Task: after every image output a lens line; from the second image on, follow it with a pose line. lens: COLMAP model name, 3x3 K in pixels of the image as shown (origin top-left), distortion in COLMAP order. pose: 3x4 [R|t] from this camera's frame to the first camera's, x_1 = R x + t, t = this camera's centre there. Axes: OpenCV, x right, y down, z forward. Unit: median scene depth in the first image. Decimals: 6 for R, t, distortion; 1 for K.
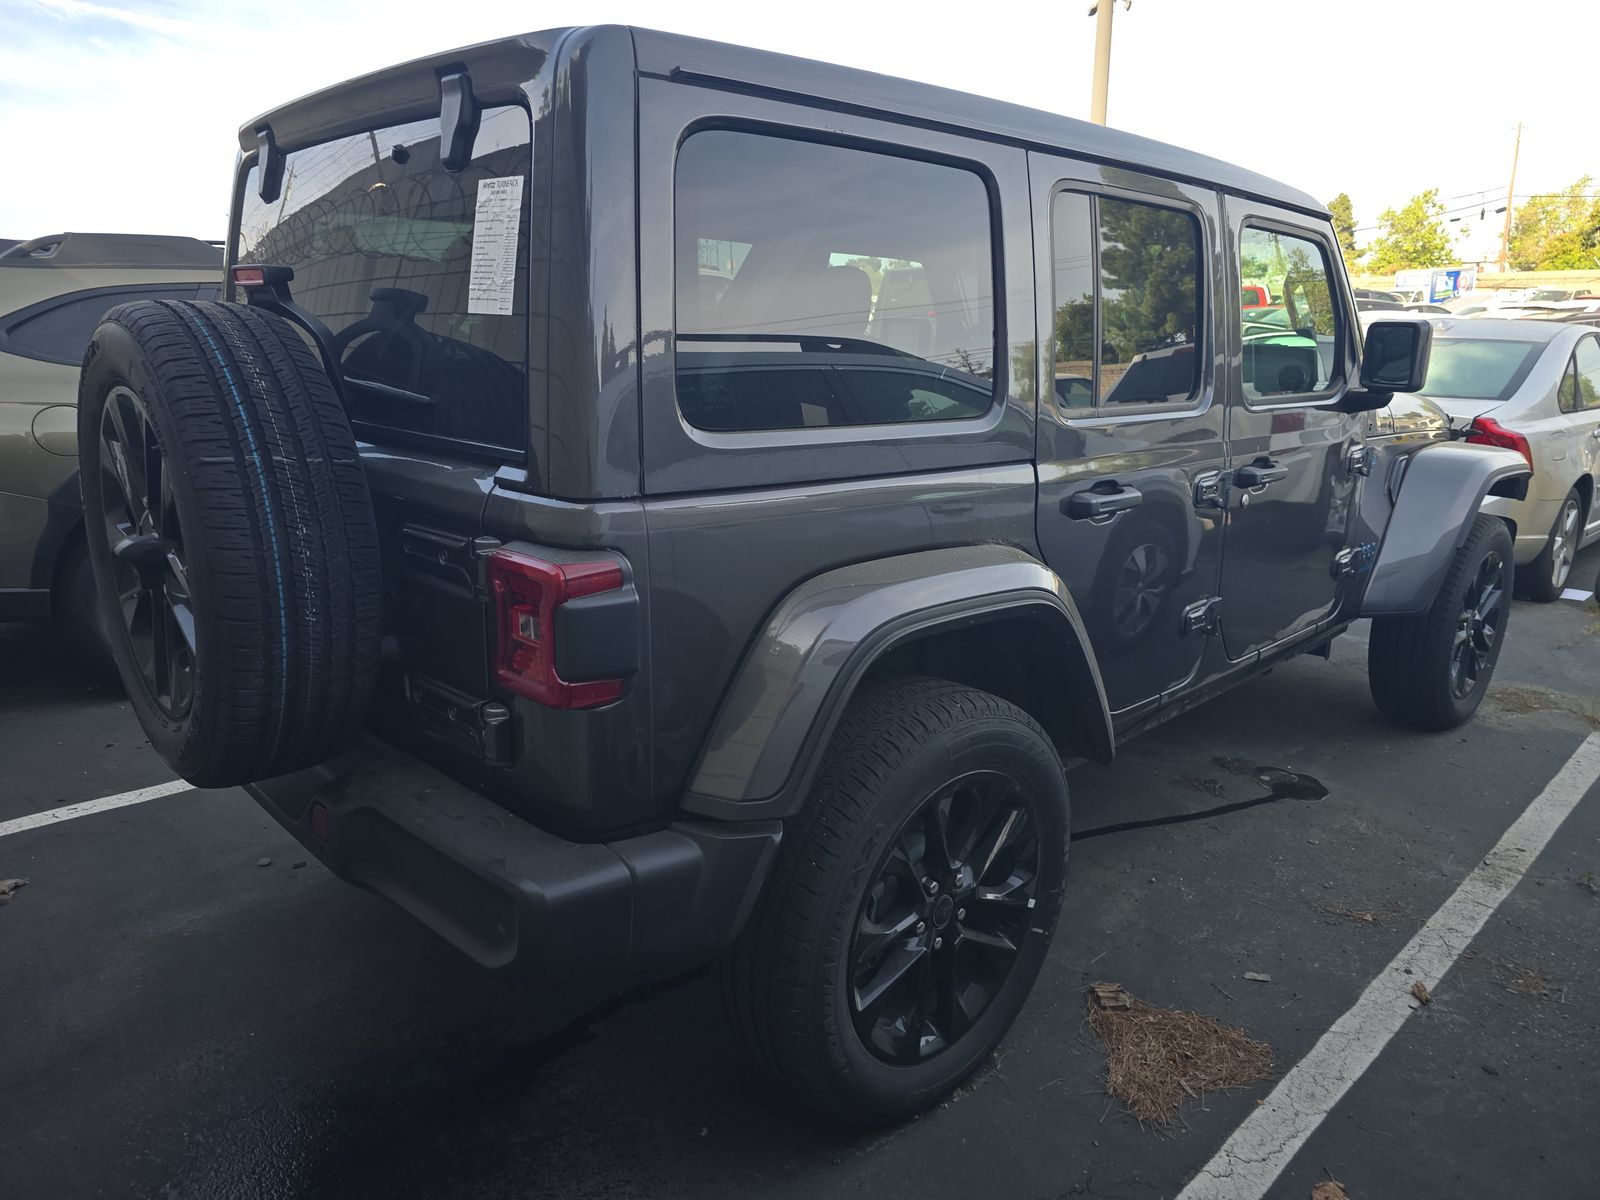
lens RADIAL K [[1098.1, 0, 800.0], [0, 1098.1, 600.0], [0, 0, 1]] dist [0.051326, -0.050129]
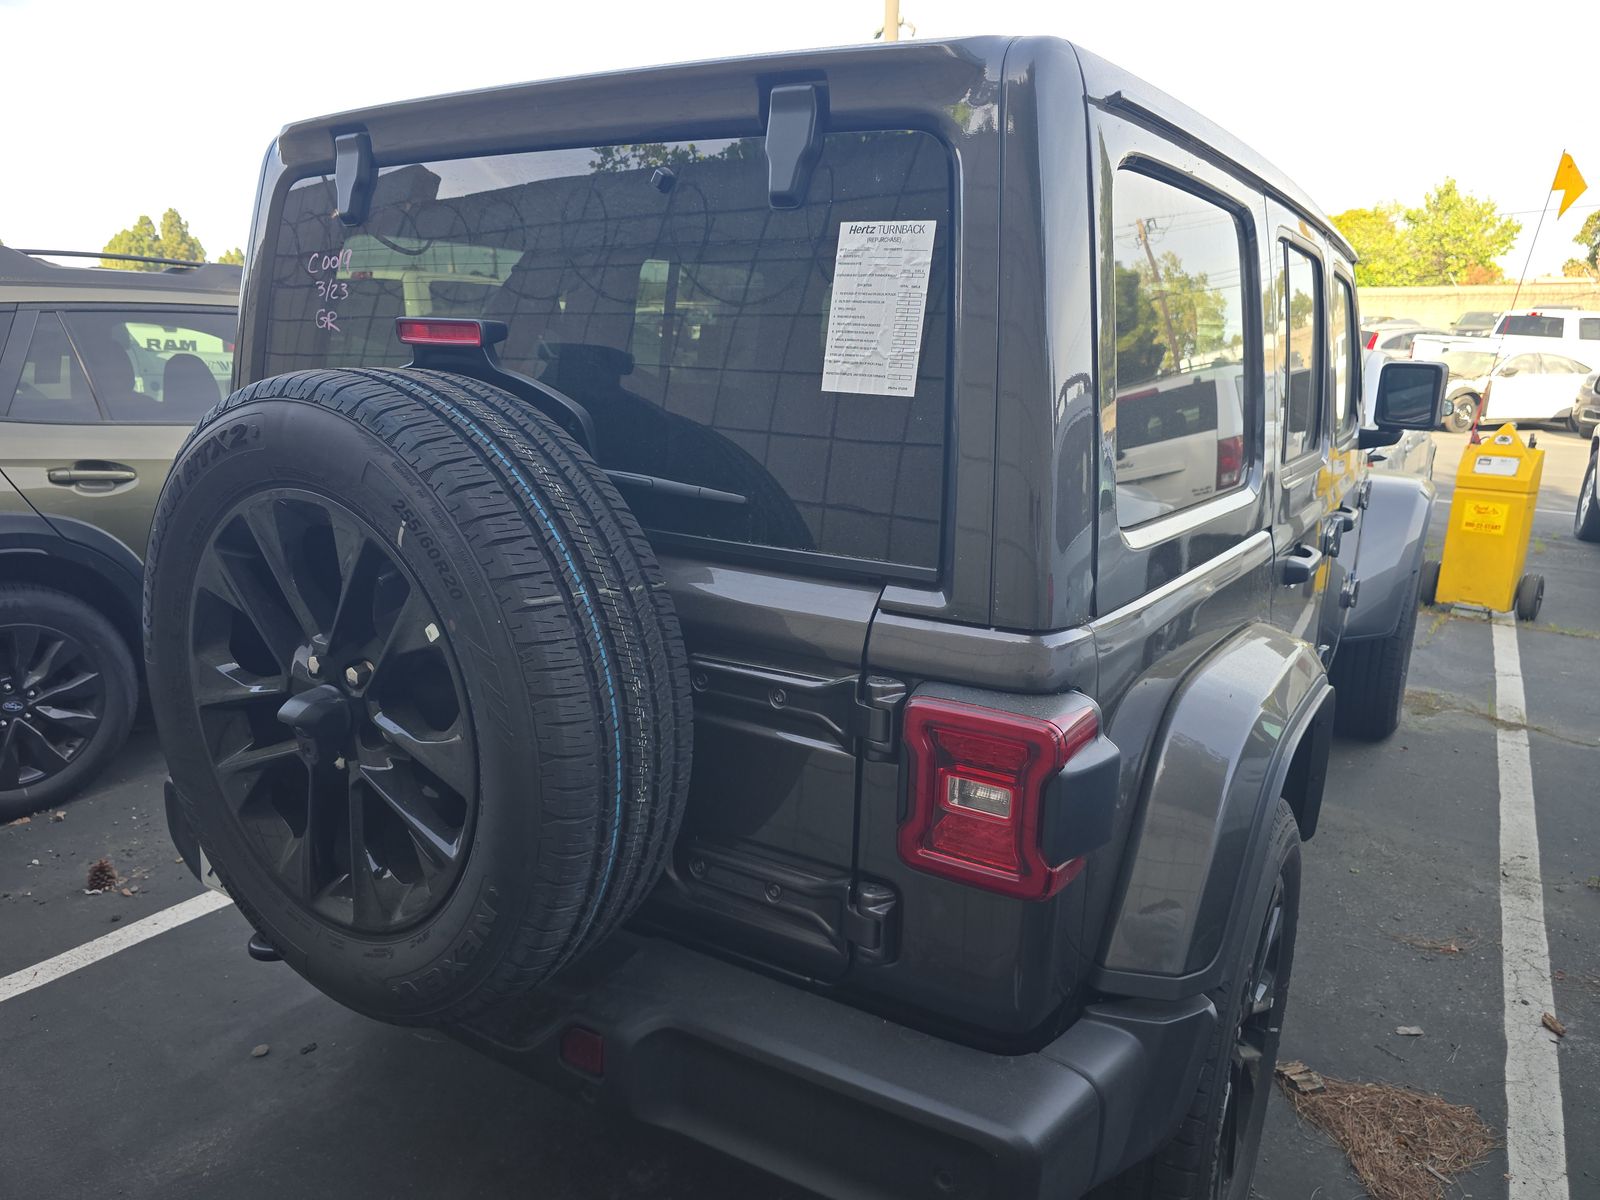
lens RADIAL K [[1099.8, 0, 818.9], [0, 1099.8, 600.8], [0, 0, 1]] dist [0.055622, -0.054820]
pose [[0.969175, -0.051342, 0.240963, -0.506803], [0.053036, 0.998592, -0.000547, -0.112675], [-0.240595, 0.013310, 0.970534, 0.249968]]
